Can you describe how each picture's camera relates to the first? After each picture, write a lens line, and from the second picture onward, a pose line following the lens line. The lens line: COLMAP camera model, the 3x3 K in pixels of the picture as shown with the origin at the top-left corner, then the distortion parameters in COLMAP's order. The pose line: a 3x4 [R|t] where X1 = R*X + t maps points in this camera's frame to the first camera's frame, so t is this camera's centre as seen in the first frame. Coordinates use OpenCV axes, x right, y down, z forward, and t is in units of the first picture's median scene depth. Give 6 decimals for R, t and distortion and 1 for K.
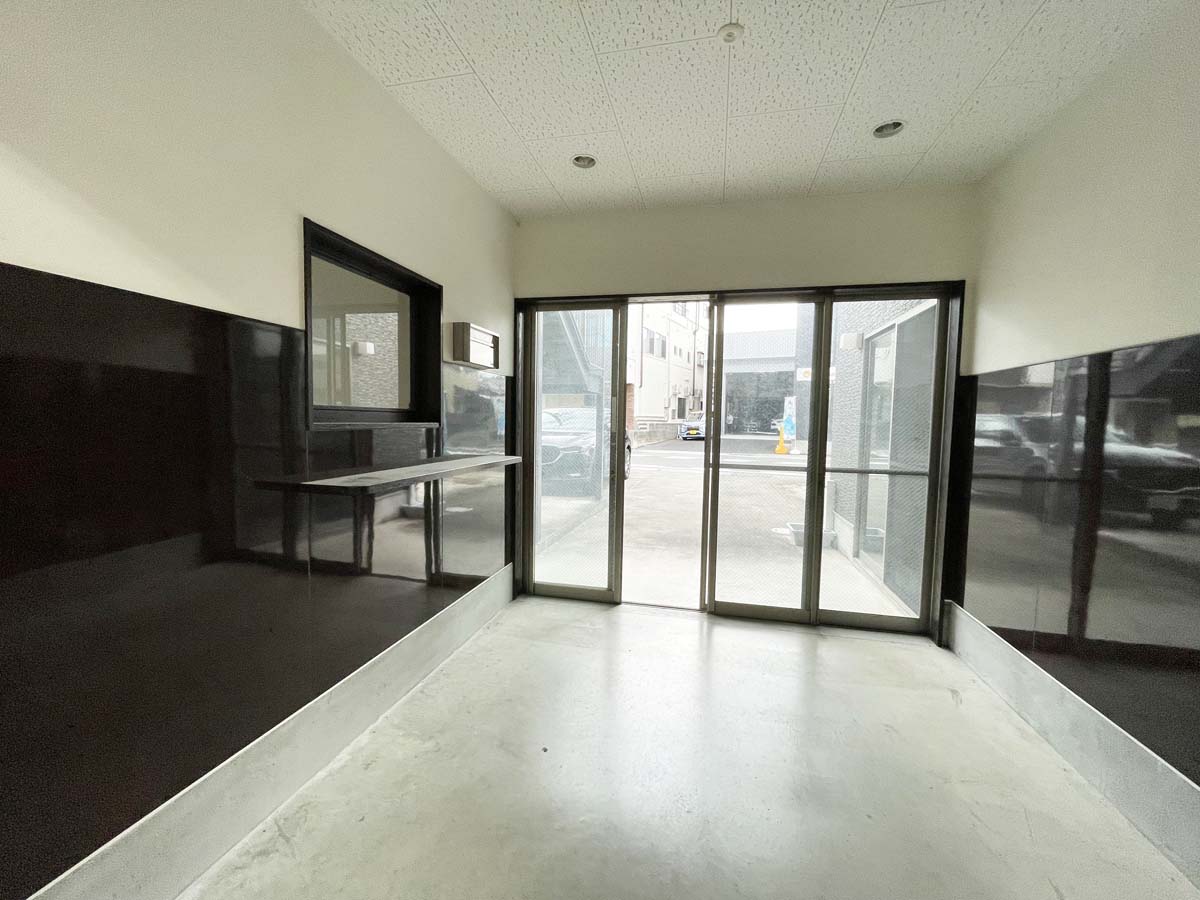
lens RADIAL K [[488.9, 0, 599.0], [0, 488.9, 460.7], [0, 0, 1]] dist [-0.006902, 0.000171]
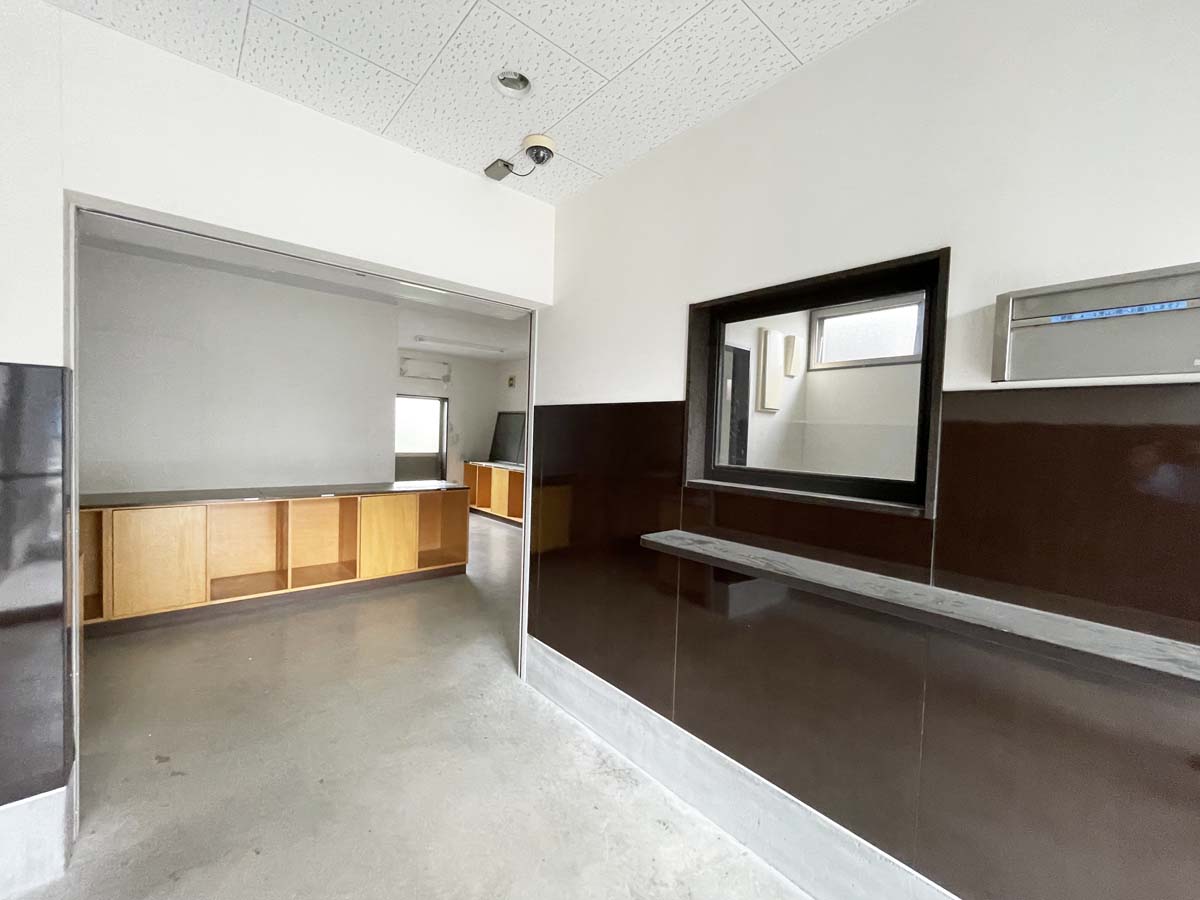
lens RADIAL K [[488.9, 0, 602.1], [0, 488.9, 450.3], [0, 0, 1]] dist [-0.006902, 0.000171]
pose [[-0.590180, -0.001849, -0.807269, 0.218709], [-0.109560, 0.990929, 0.077827, -0.105817], [0.799802, 0.134377, -0.585029, 0.740446]]
